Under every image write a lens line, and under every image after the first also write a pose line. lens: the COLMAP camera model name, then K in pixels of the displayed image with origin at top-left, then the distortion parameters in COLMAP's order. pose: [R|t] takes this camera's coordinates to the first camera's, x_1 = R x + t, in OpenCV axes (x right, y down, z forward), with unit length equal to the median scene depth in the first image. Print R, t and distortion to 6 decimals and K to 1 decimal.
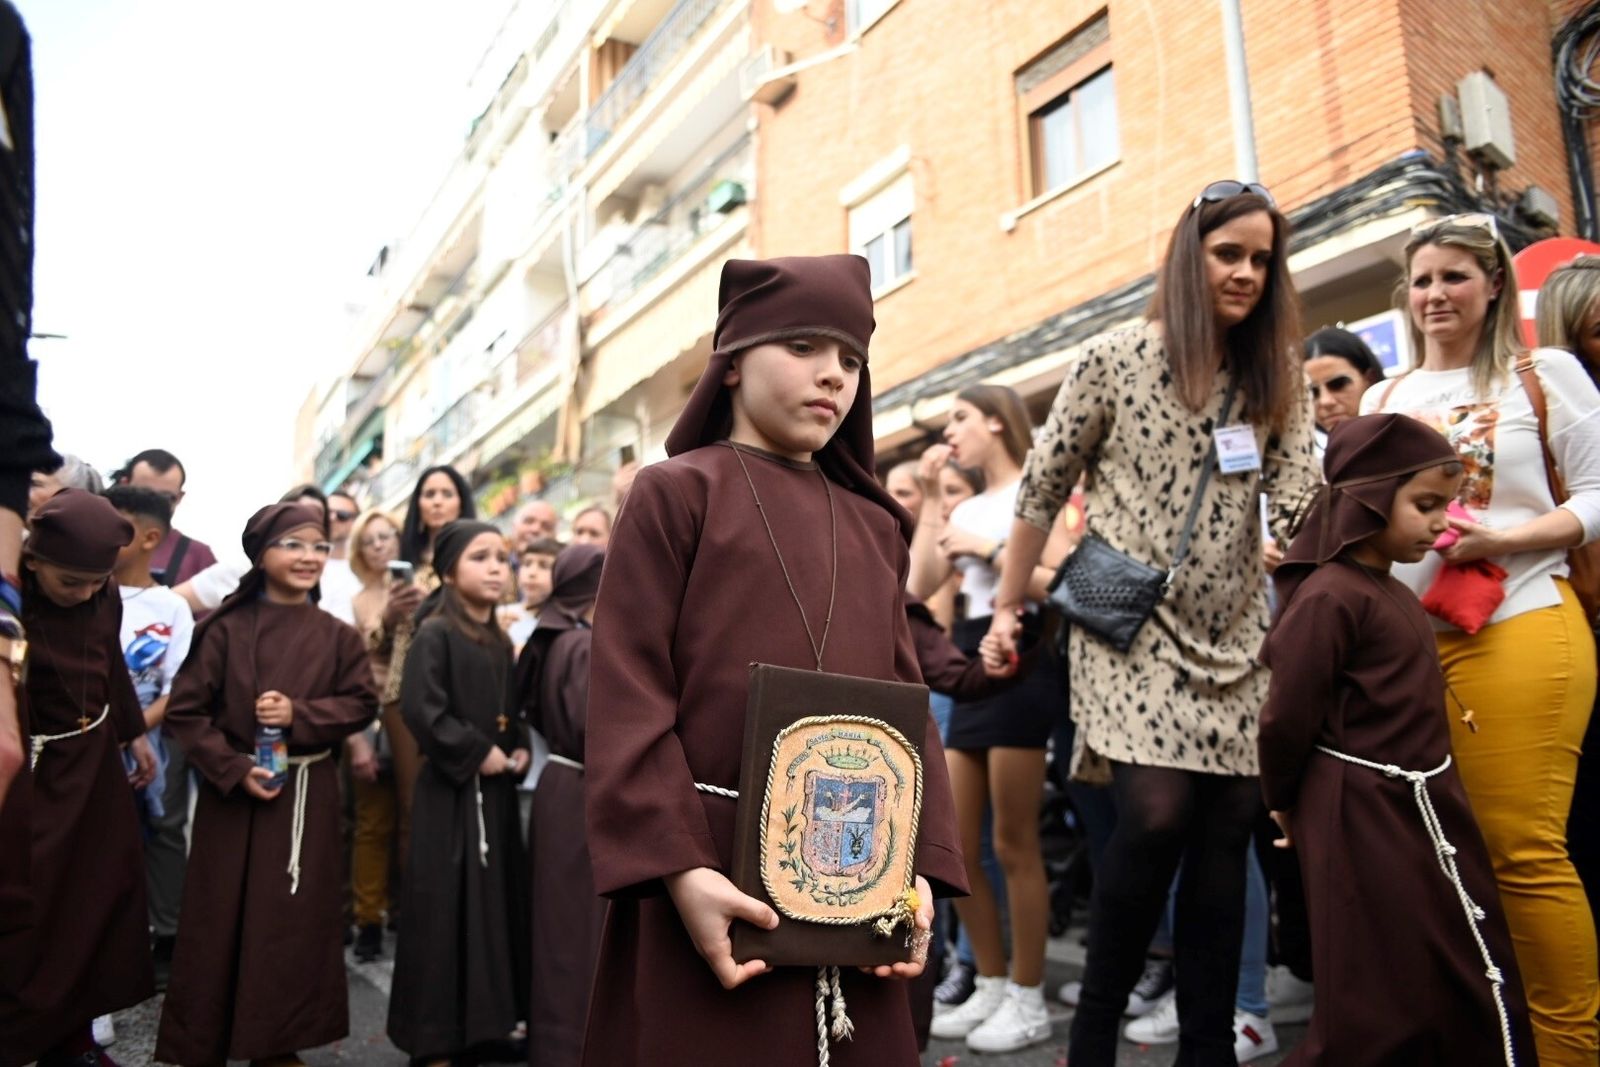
lens RADIAL K [[1098.3, 0, 806.6], [0, 1098.3, 530.5], [0, 0, 1]] dist [-0.111421, 0.097977]
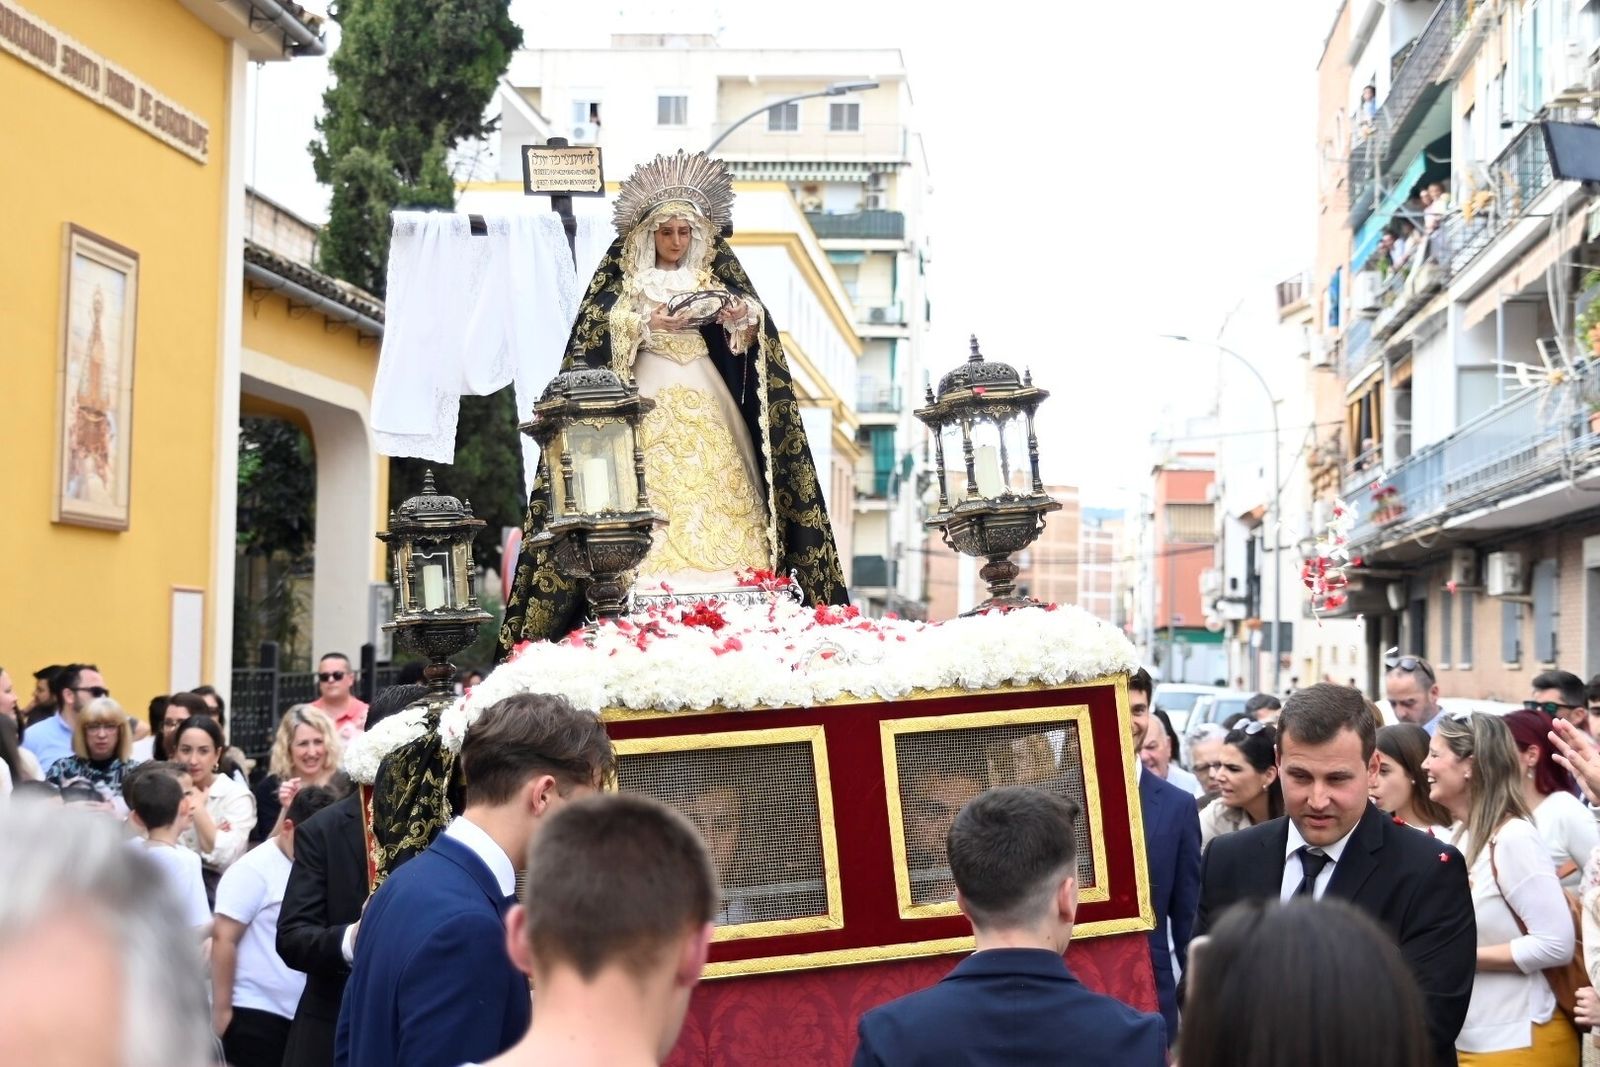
lens RADIAL K [[2638.5, 0, 800.0], [0, 2638.5, 533.5], [0, 0, 1]] dist [0.001709, 0.058014]
pose [[0.777183, 0.004970, -0.629256, 0.240830], [0.085084, 0.989956, 0.112904, -0.120197], [0.623497, -0.141287, 0.768954, -0.250396]]
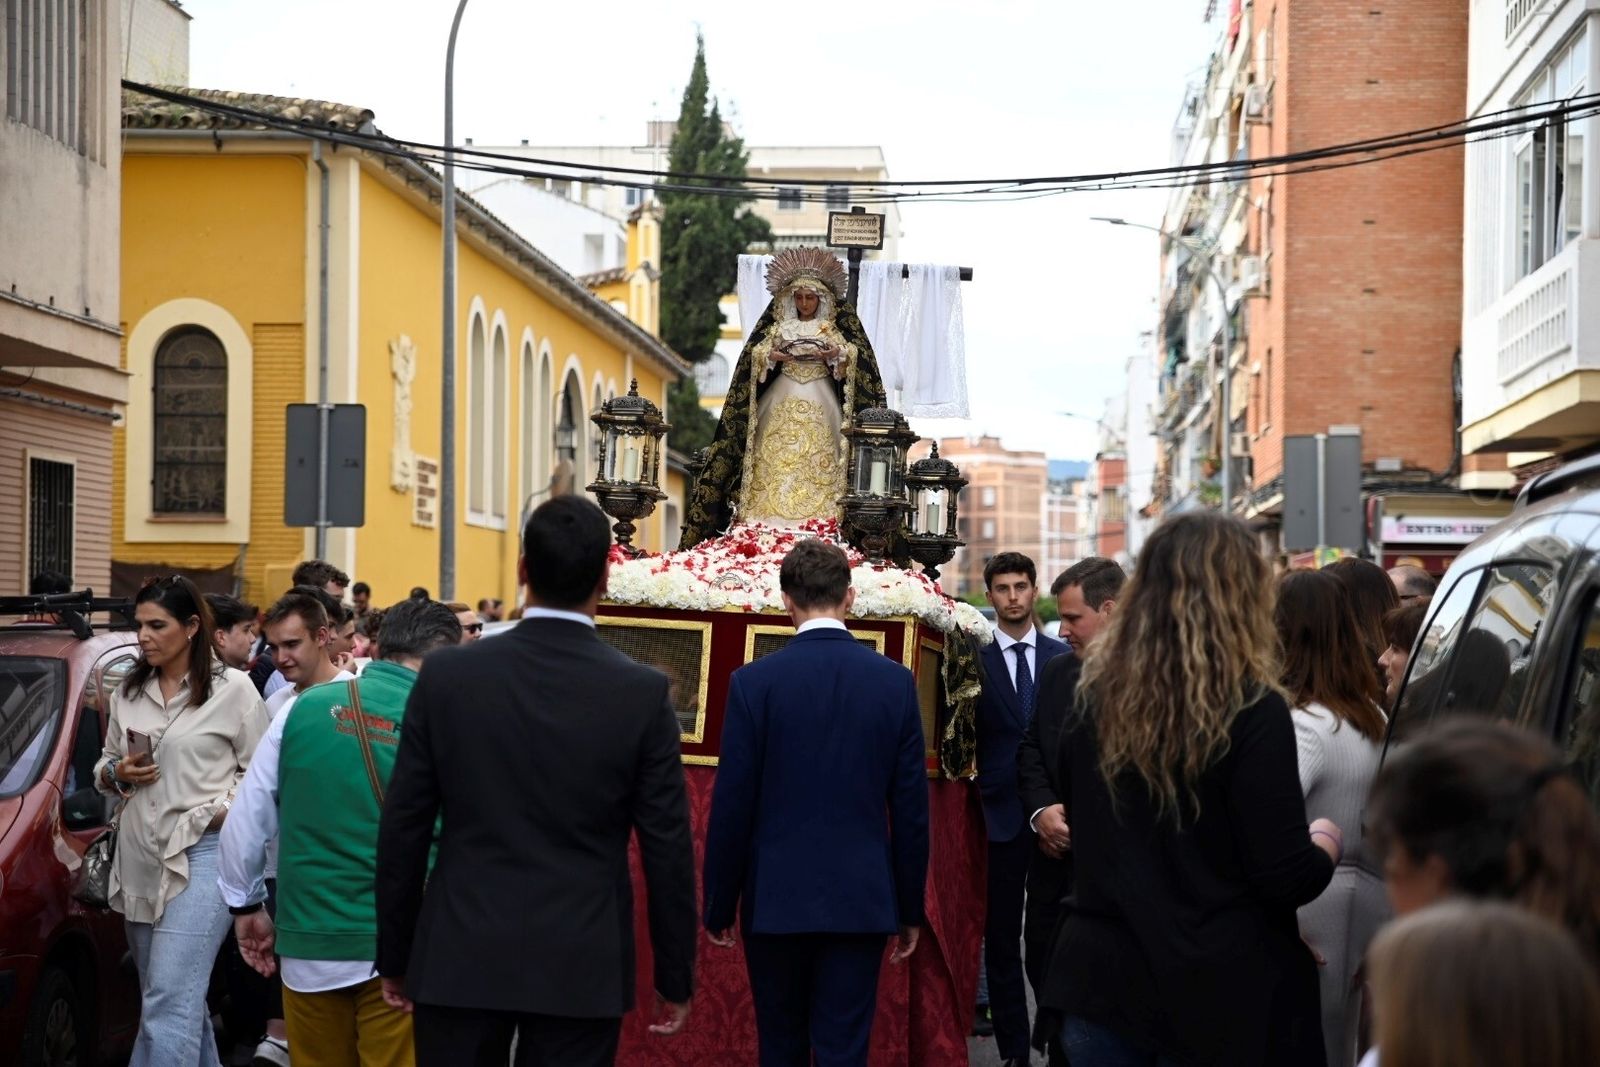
lens RADIAL K [[3104.8, 0, 800.0], [0, 3104.8, 533.5], [0, 0, 1]] dist [0.175983, -0.085201]
pose [[0.790299, 0.008060, -0.612669, 1.713210], [0.090867, 0.987315, 0.130200, -0.515132], [0.605947, -0.158569, 0.779541, -2.304514]]
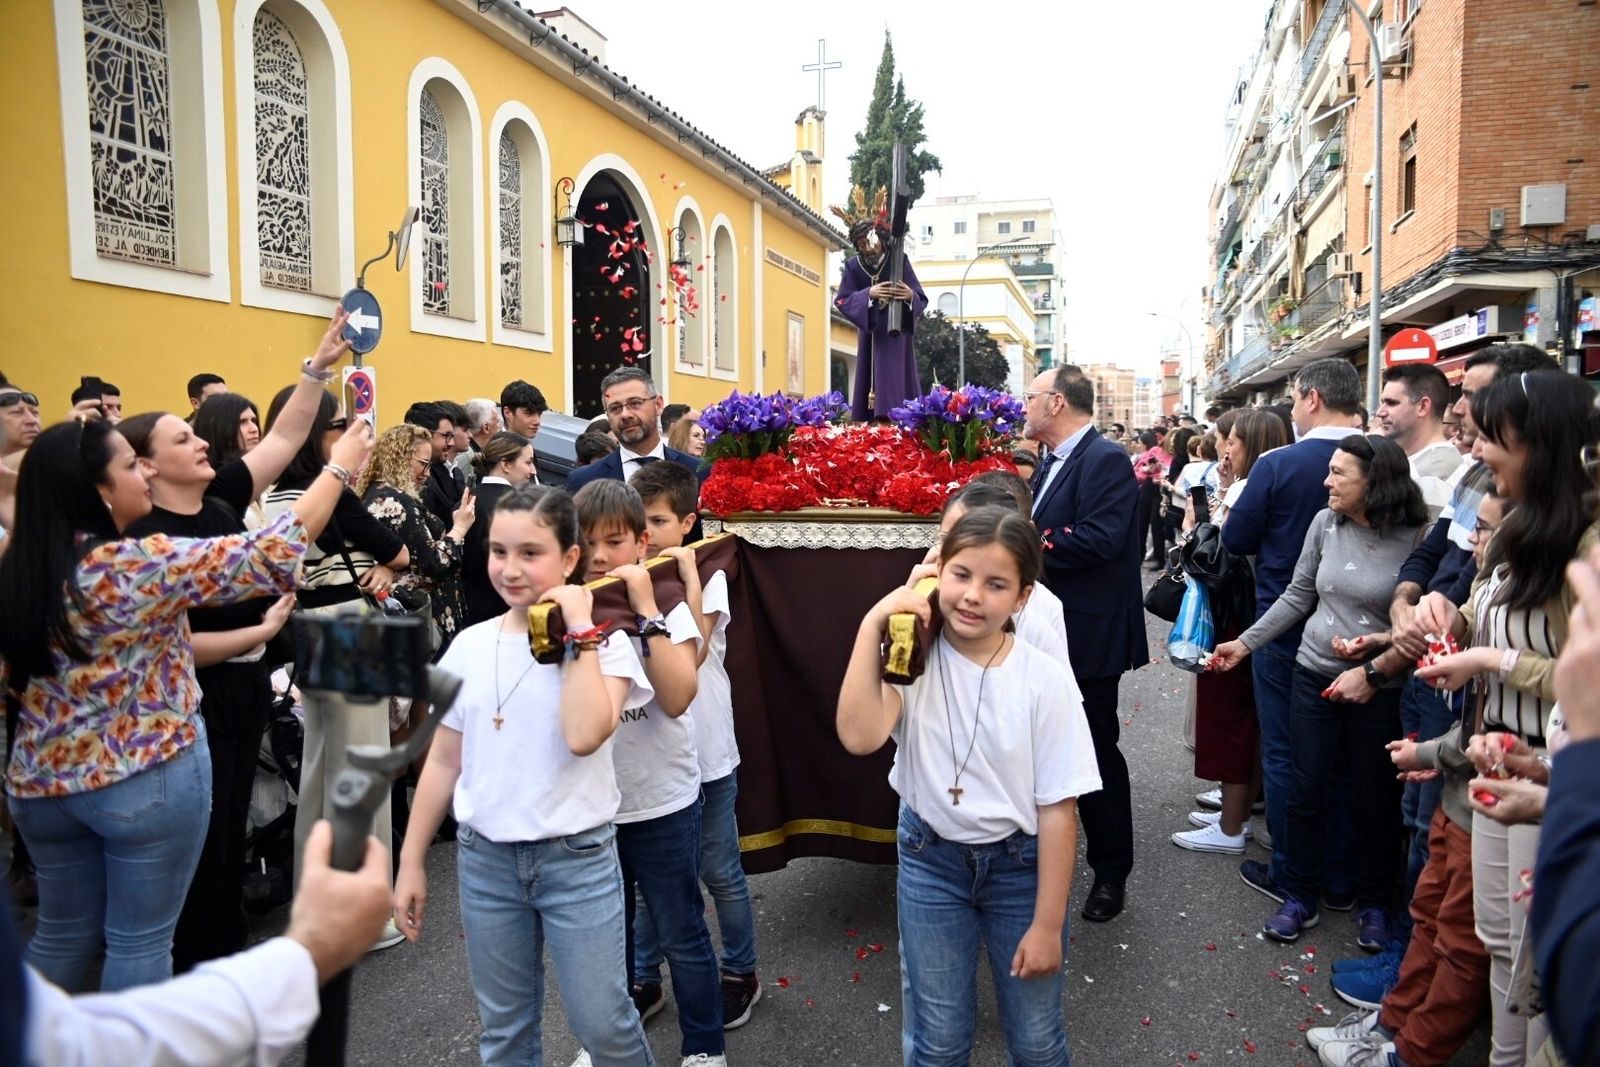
lens RADIAL K [[1098.3, 0, 806.6], [0, 1098.3, 530.5], [0, 0, 1]] dist [-0.111421, 0.097977]
pose [[0.643579, 0.074774, -0.761719, 0.540693], [0.137792, 0.967636, 0.211408, -0.166704], [0.752874, -0.241016, 0.612447, -0.578775]]
